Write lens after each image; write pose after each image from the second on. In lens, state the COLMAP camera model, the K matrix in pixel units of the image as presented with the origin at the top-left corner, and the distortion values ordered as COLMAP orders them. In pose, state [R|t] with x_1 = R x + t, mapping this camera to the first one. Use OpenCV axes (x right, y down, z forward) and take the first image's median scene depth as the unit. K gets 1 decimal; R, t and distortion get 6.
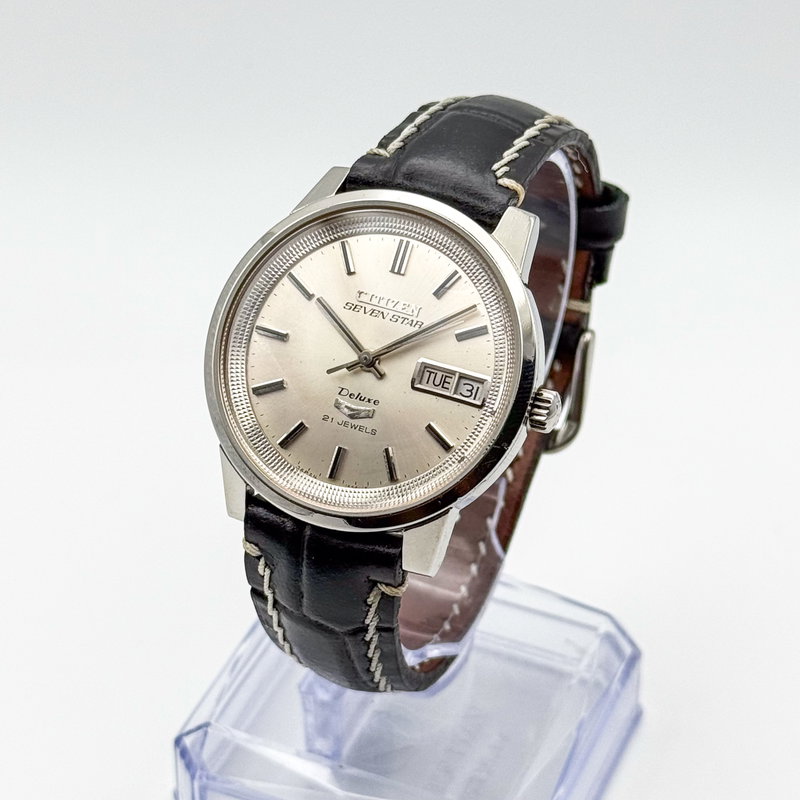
lens RADIAL K [[2325.3, 0, 387.9], [0, 2325.3, 398.9], [0, 0, 1]] dist [0.150174, 0.576956]
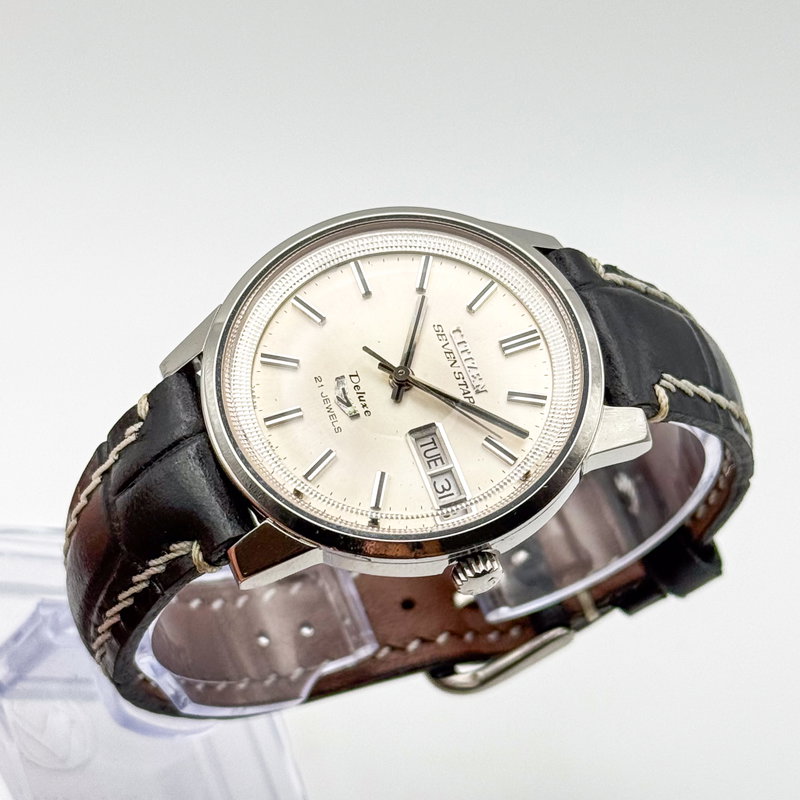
lens RADIAL K [[2325.3, 0, 387.9], [0, 2325.3, 398.9], [0, 0, 1]] dist [0.150174, 0.576956]
pose [[0.590836, 0.796379, -0.129200, 0.104549], [-0.806486, 0.578586, -0.121732, 0.095511], [-0.022192, 0.176122, 0.984118, 0.151990]]
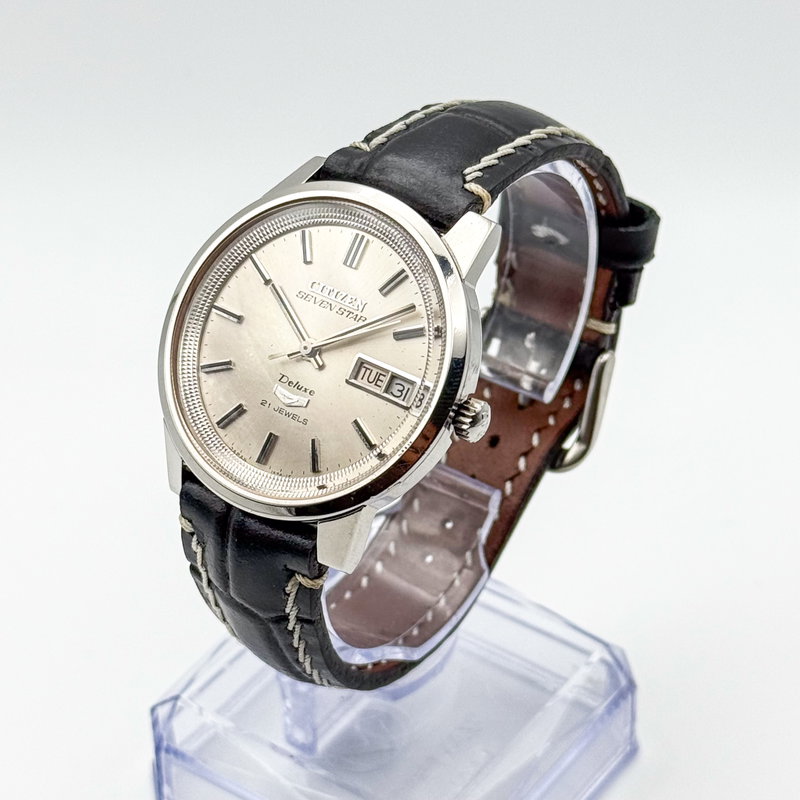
lens RADIAL K [[2325.3, 0, 387.9], [0, 2325.3, 398.9], [0, 0, 1]] dist [0.150174, 0.576956]
pose [[0.977693, 0.110585, -0.178568, 0.202713], [-0.112020, 0.993704, 0.002058, -0.001575], [0.177672, 0.017991, 0.983925, 0.022131]]
